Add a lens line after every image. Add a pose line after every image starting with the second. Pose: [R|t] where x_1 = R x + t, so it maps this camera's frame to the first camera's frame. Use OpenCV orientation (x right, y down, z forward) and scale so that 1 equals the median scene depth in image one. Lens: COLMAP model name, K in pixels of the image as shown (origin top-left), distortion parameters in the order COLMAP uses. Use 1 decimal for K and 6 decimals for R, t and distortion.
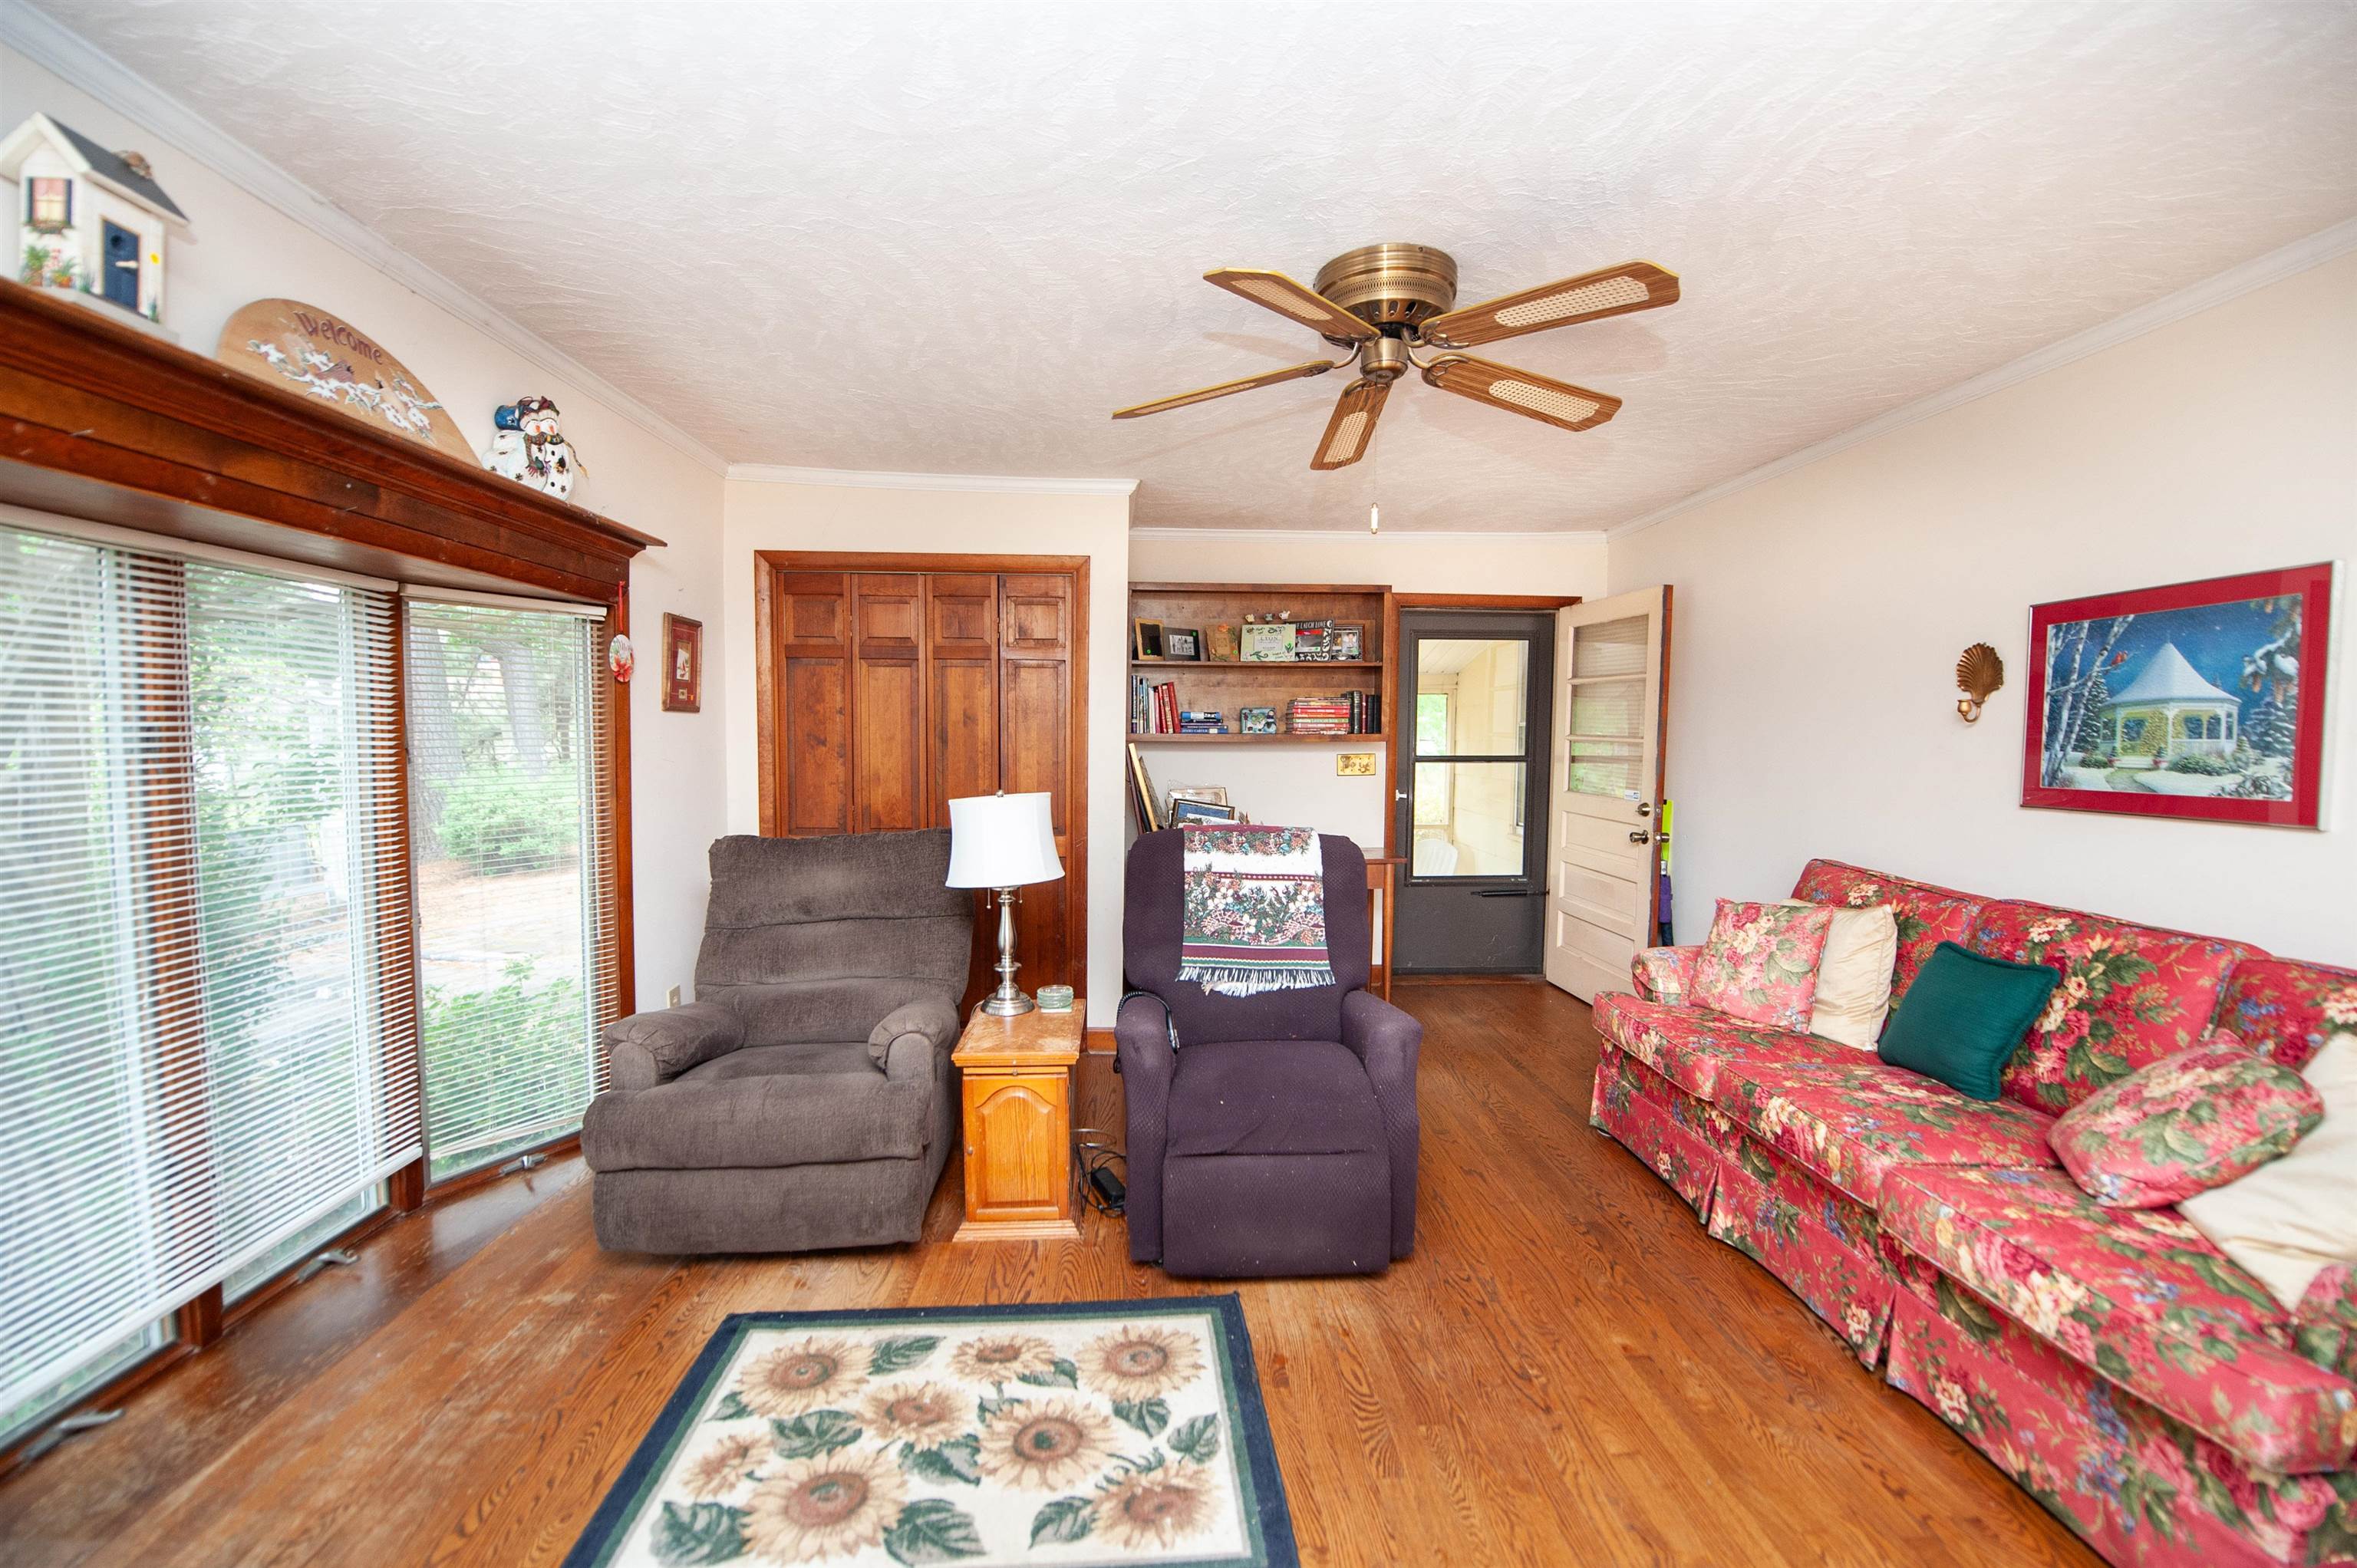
lens RADIAL K [[956.2, 0, 1186.1], [0, 956.2, 790.9], [0, 0, 1]] dist [-0.012525, -0.000627]
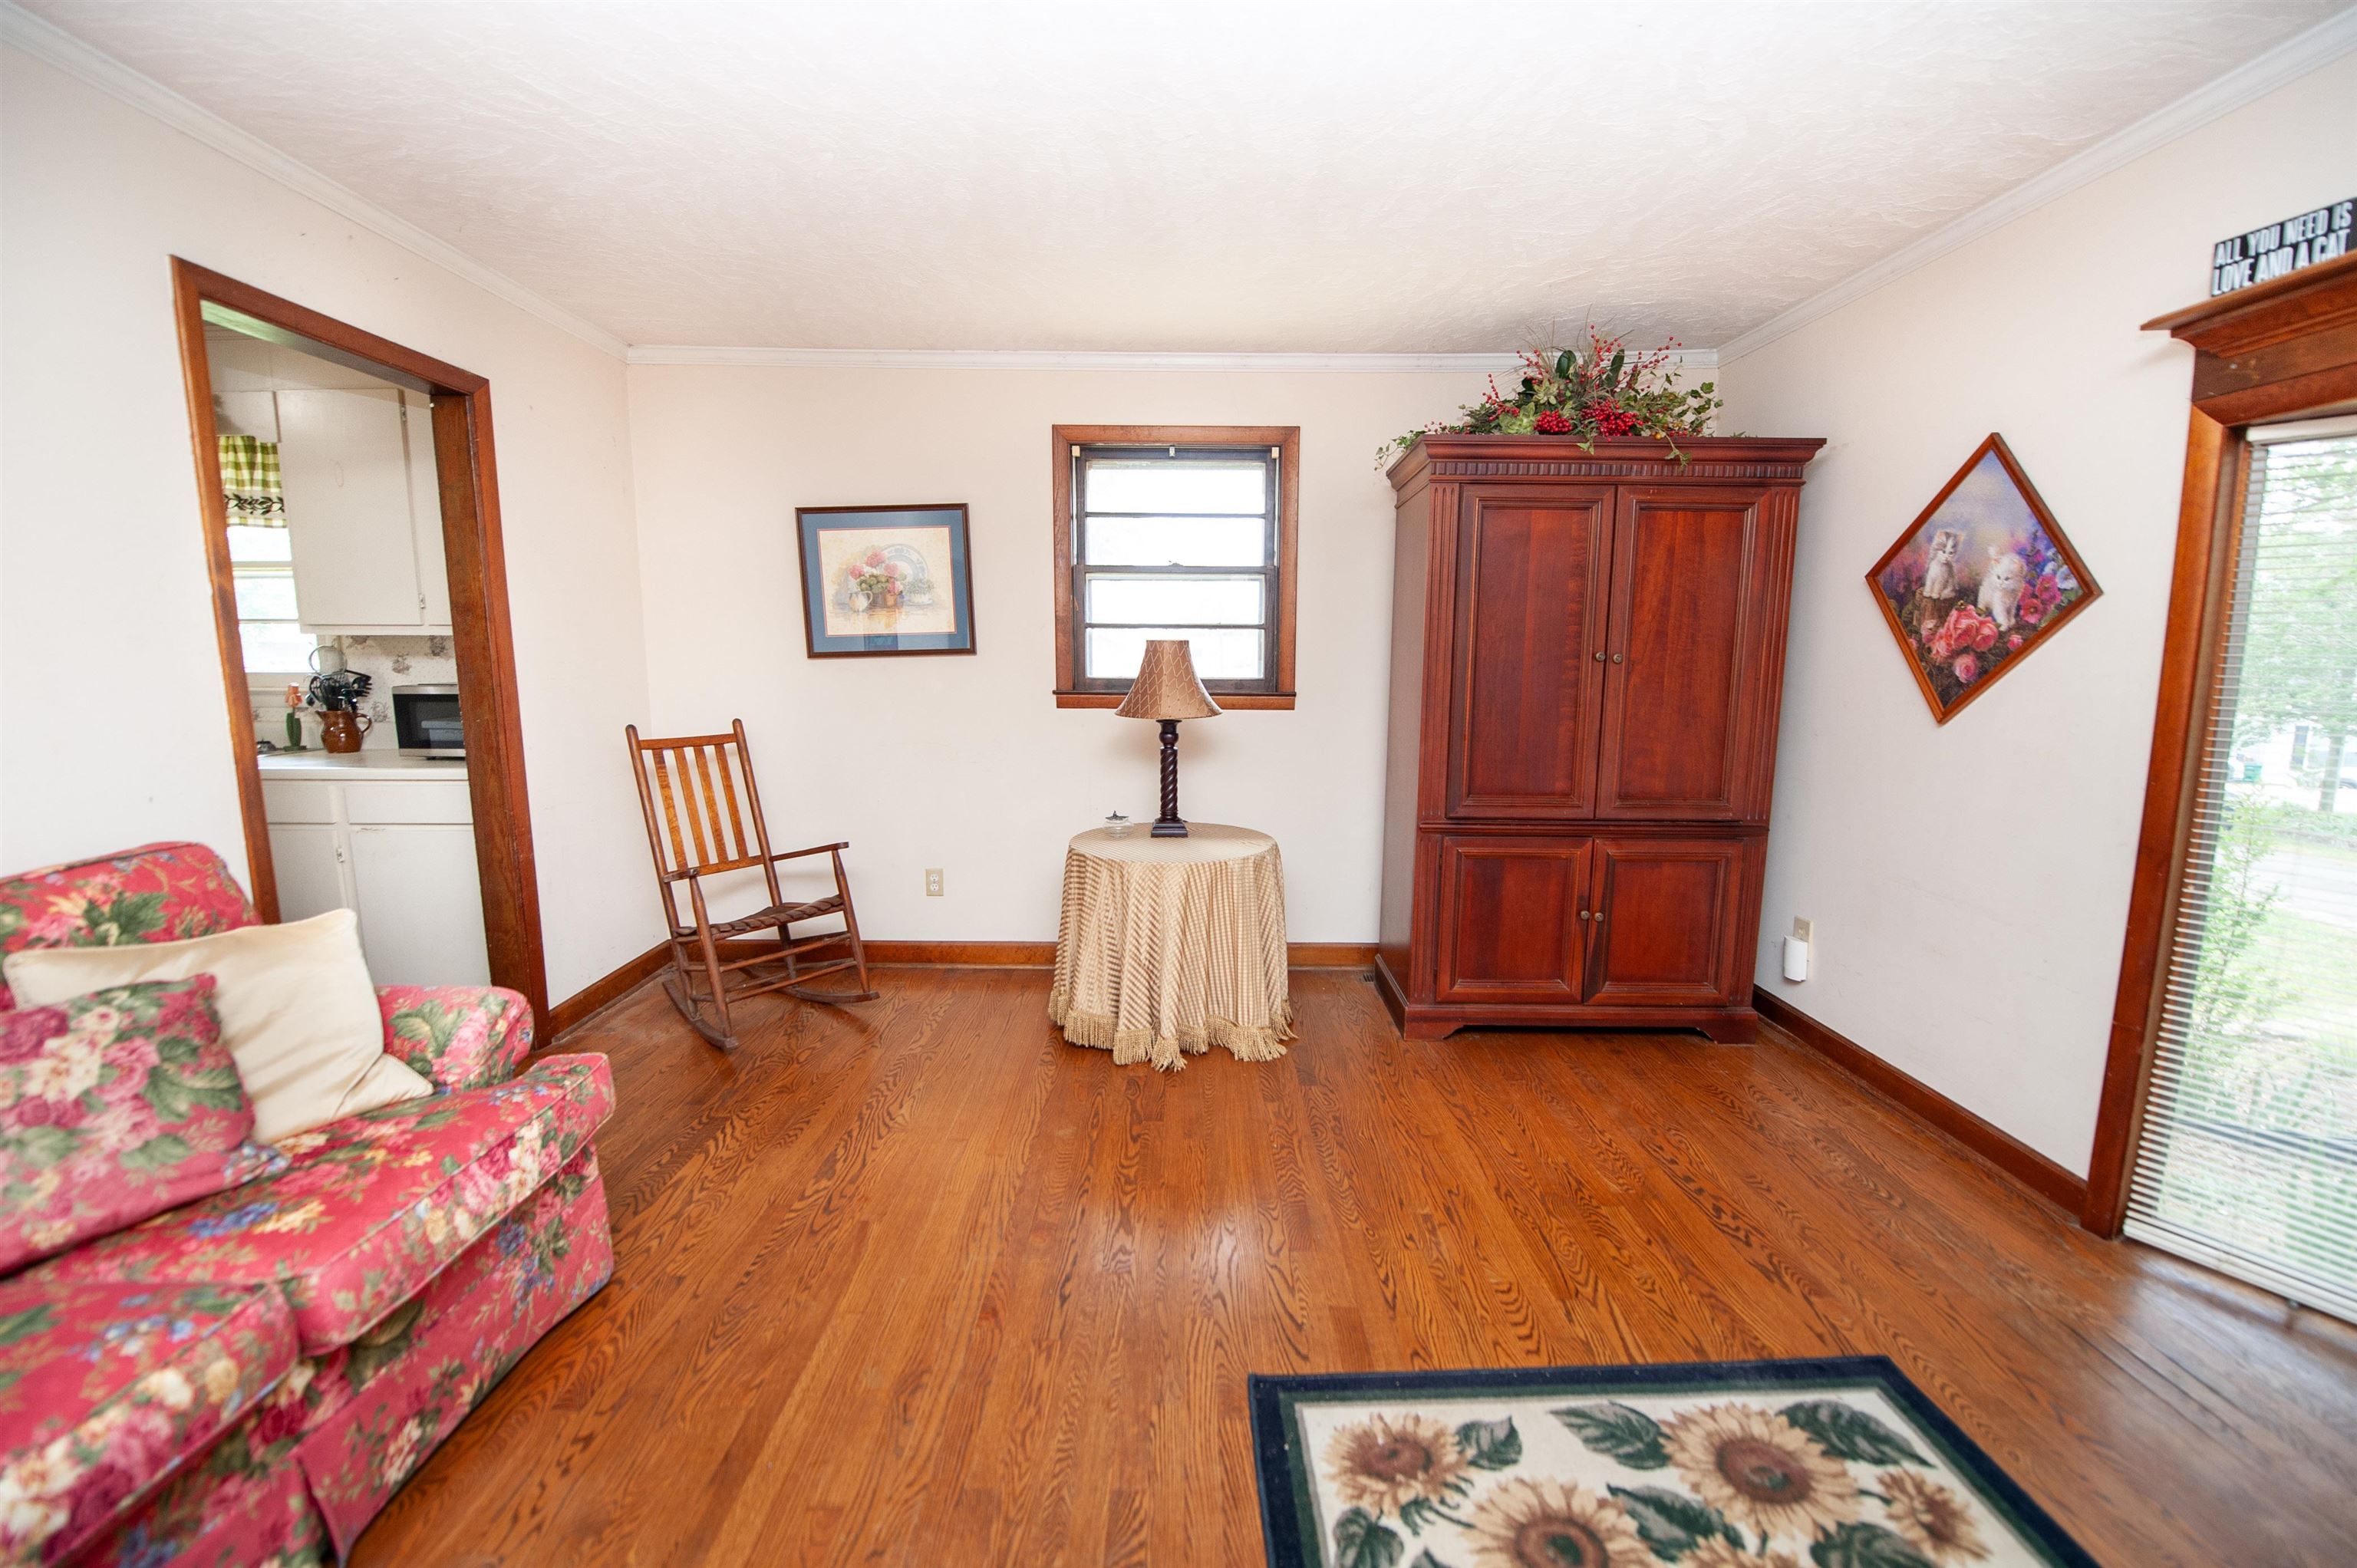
lens RADIAL K [[965.0, 0, 1185.6], [0, 965.0, 788.4], [0, 0, 1]] dist [-0.011093, -0.003748]
pose [[-0.998773, -0.019277, 0.045626, 0.106726], [-0.009613, 0.979082, 0.203241, -0.053595], [-0.048589, 0.202553, -0.978065, 1.323919]]
